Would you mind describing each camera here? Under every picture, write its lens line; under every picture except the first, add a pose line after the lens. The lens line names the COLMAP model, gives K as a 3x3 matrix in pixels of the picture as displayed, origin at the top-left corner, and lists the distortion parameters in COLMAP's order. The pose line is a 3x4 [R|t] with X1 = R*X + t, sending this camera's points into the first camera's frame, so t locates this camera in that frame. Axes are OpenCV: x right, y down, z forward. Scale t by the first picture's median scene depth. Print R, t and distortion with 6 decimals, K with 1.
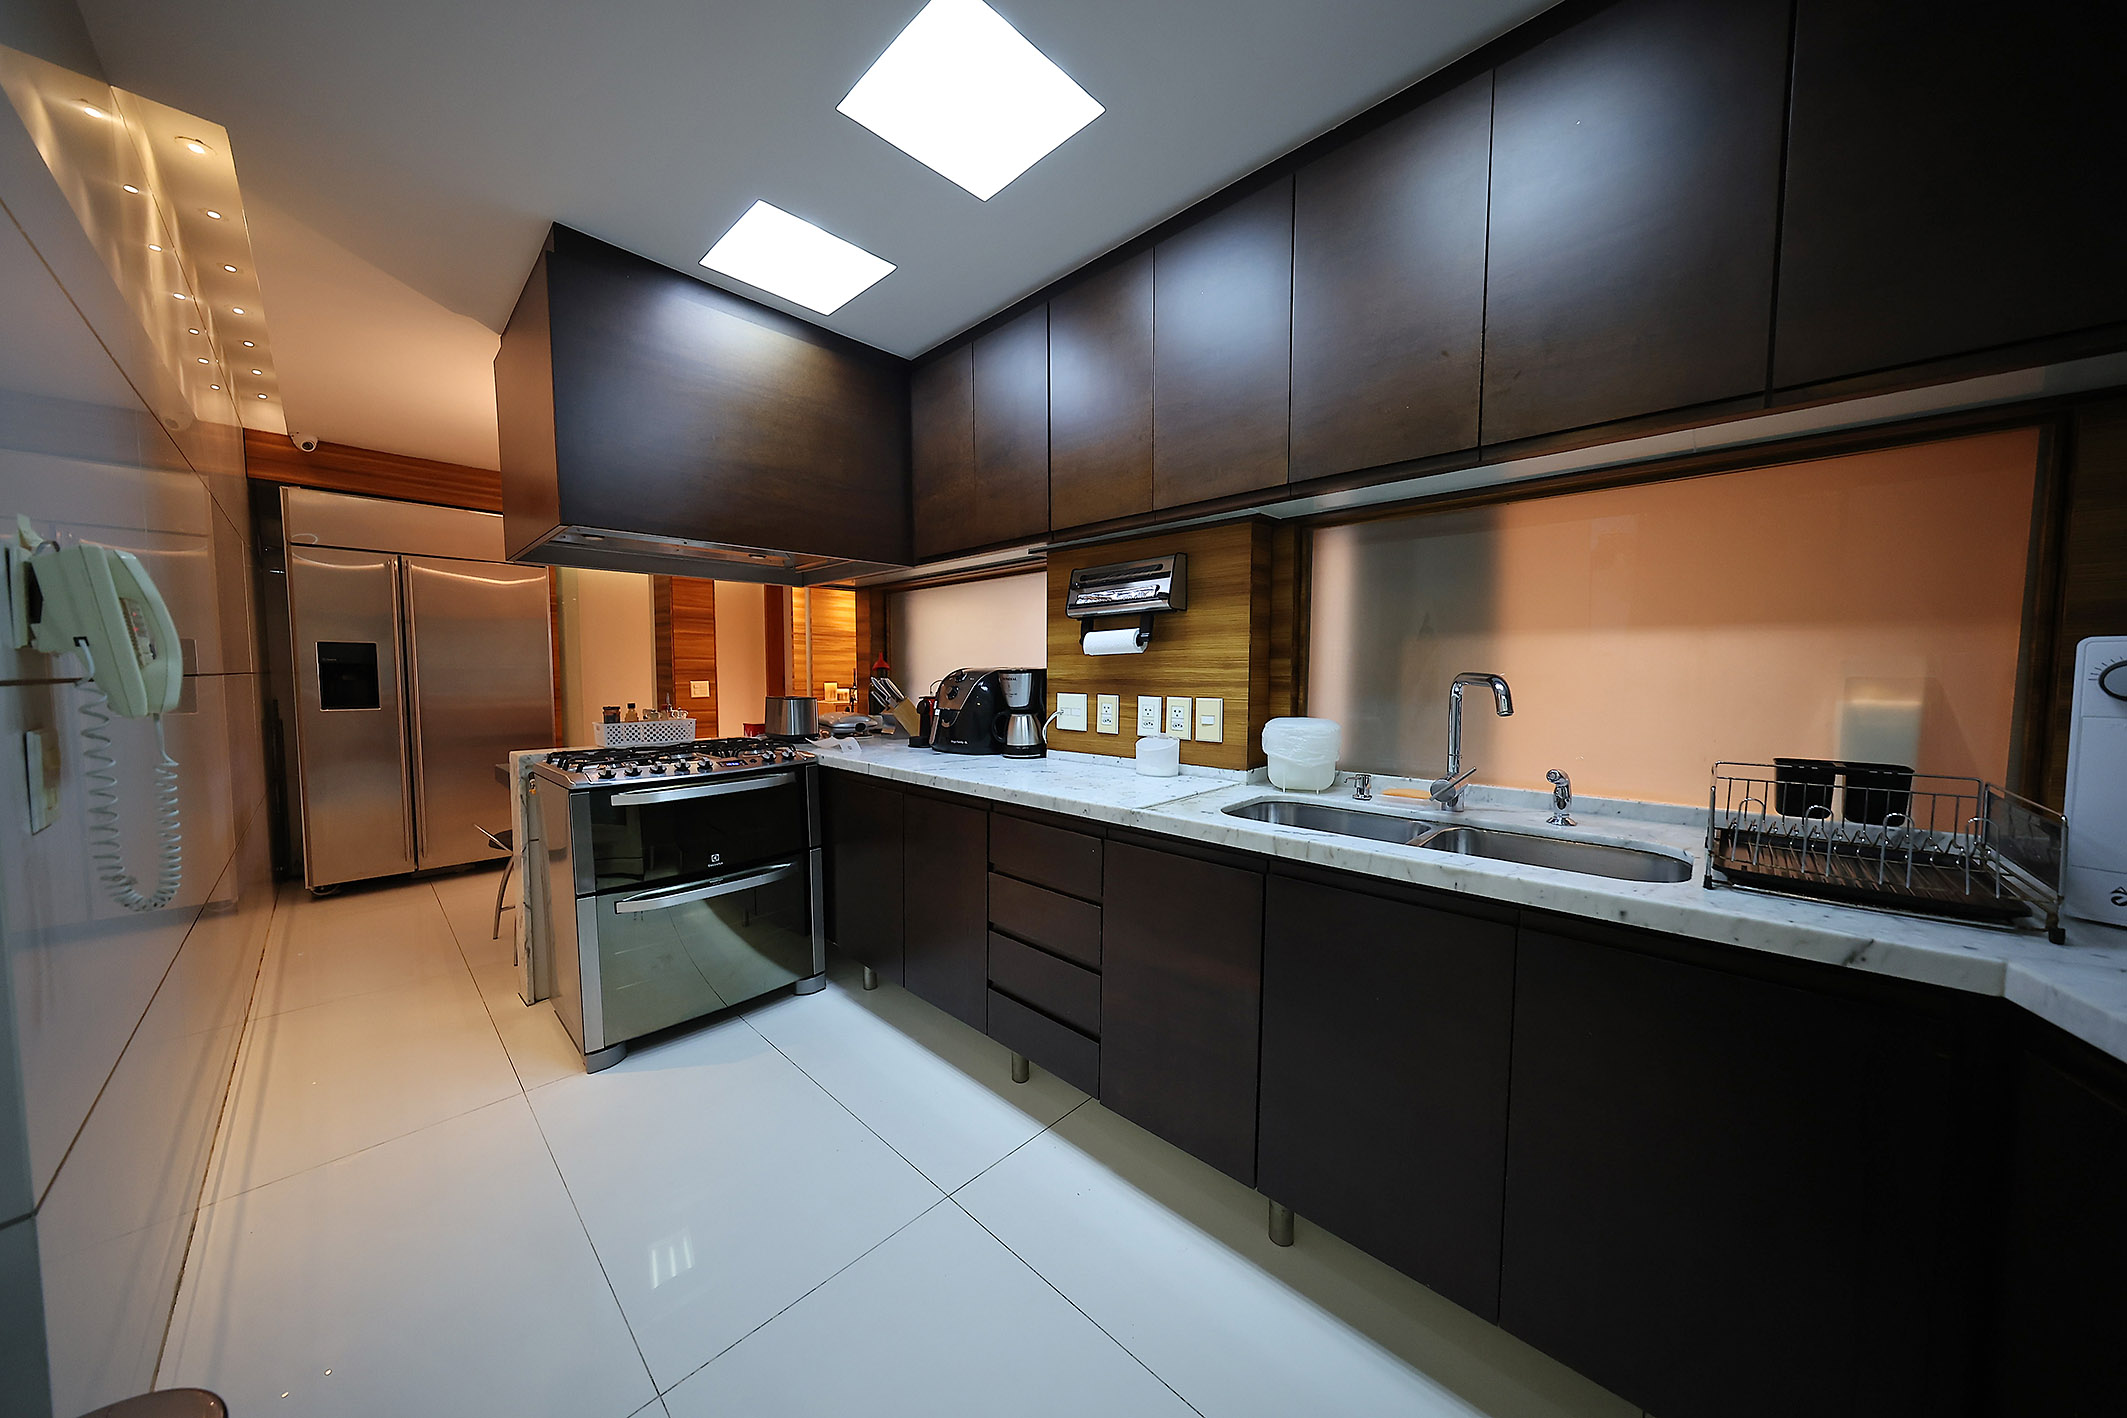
lens RADIAL K [[665.1, 0, 1068.5], [0, 665.1, 713.1], [0, 0, 1]] dist [0.000008, 0.000000]
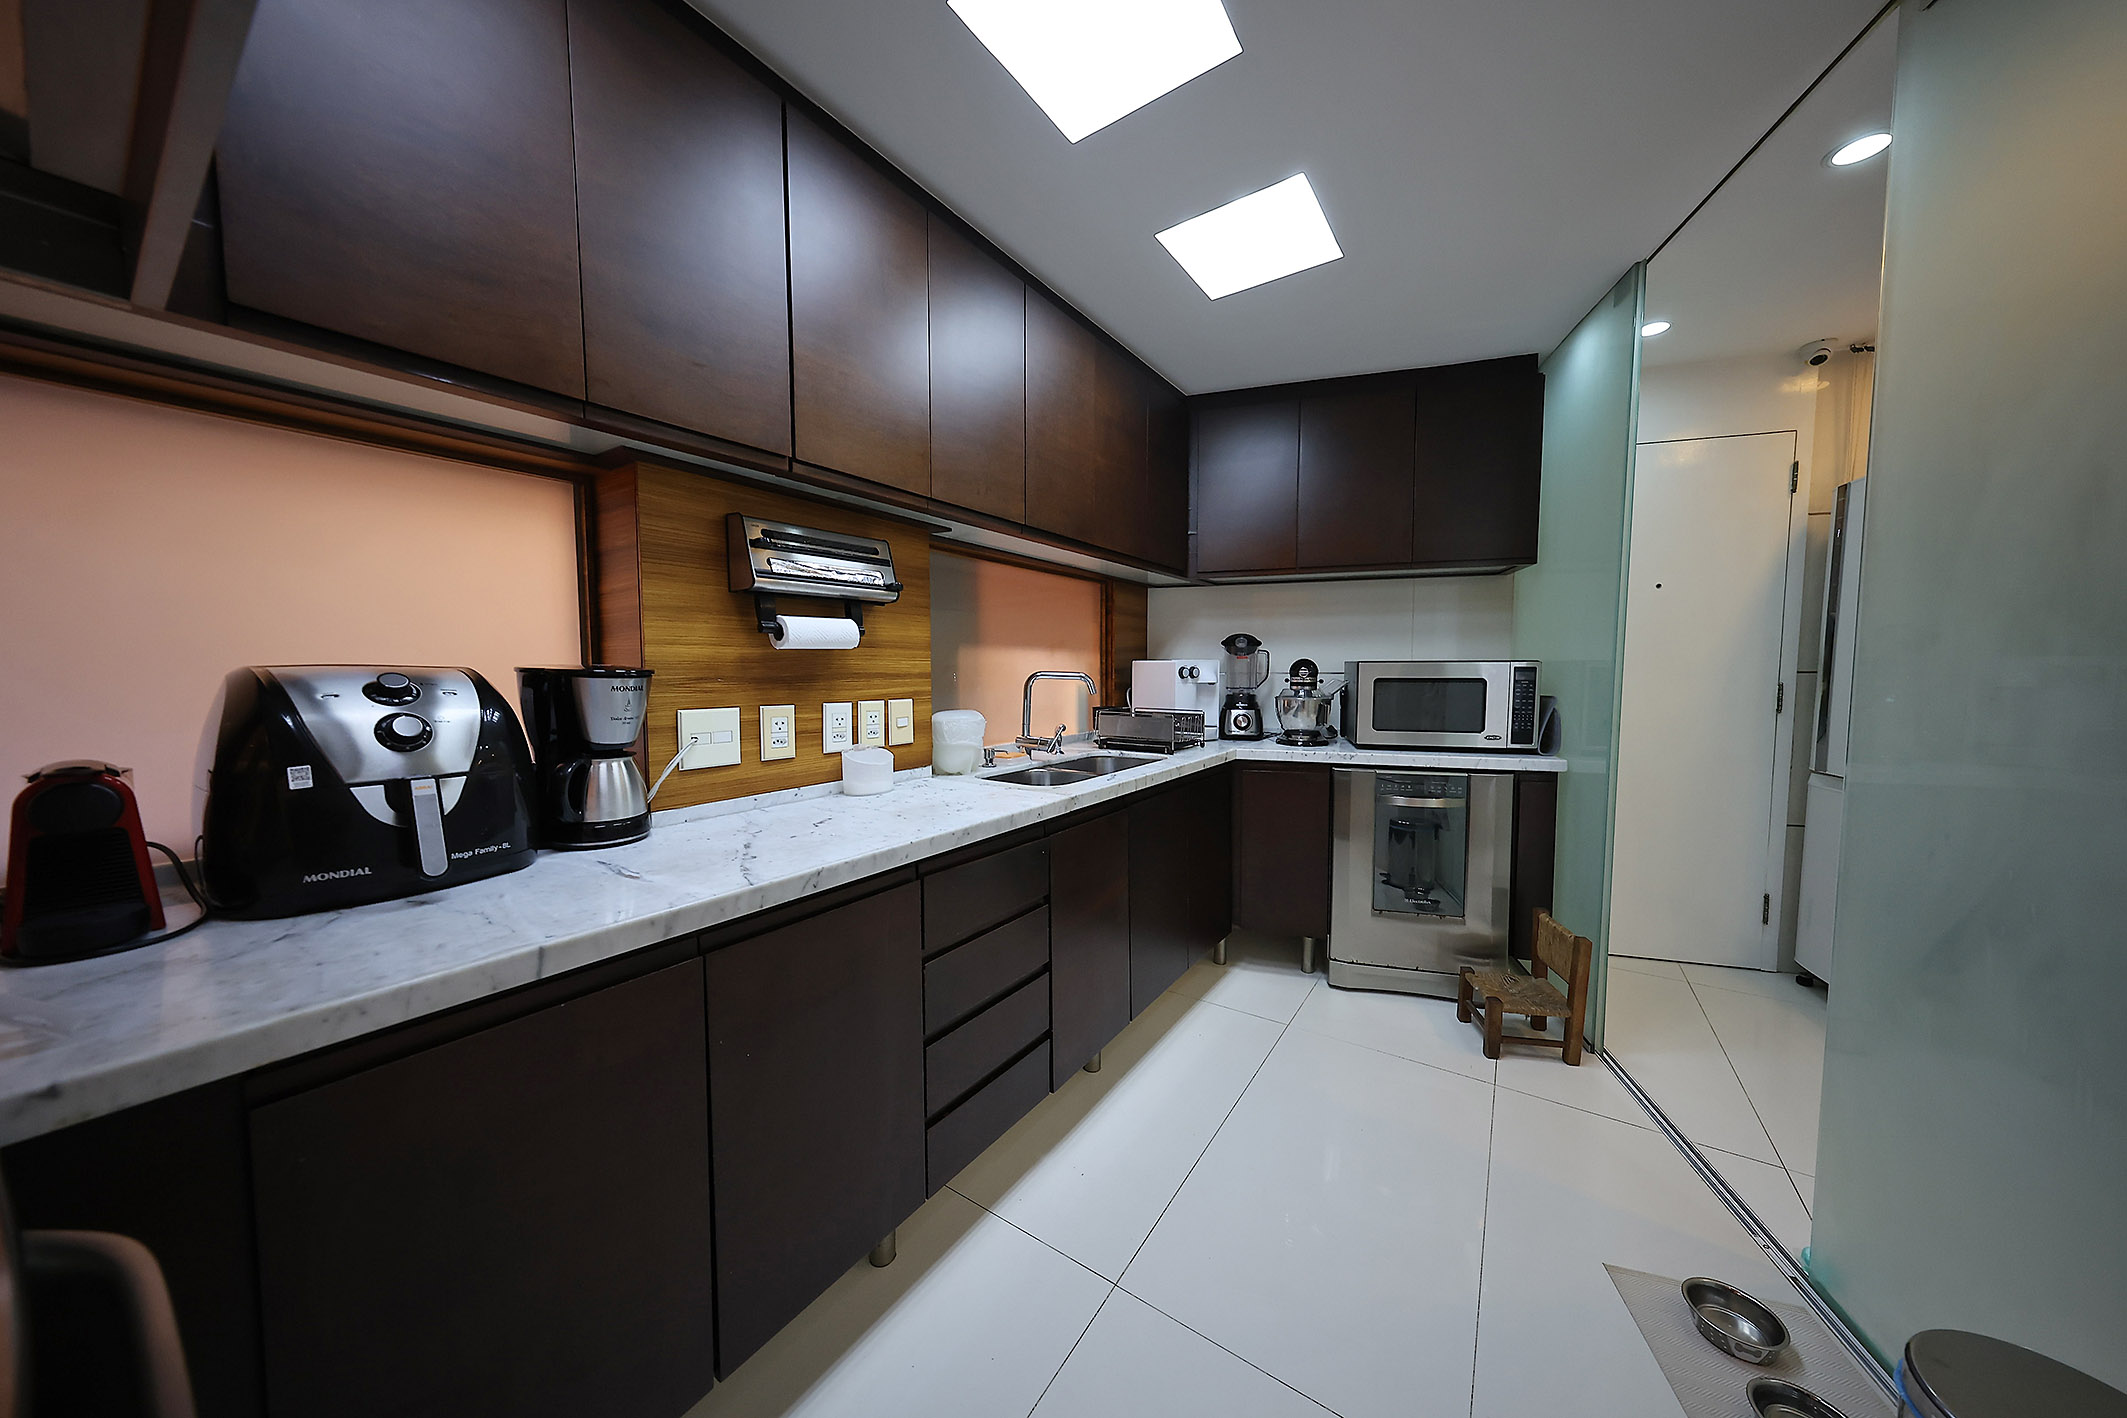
lens RADIAL K [[665.1, 0, 1063.0], [0, 665.1, 713.4], [0, 0, 1]] dist [0.000008, 0.000000]
pose [[-0.164350, -0.062584, 0.984415, -0.714536], [0.061495, 0.995394, 0.073548, -0.054177], [-0.984483, 0.072624, -0.159744, 0.848020]]
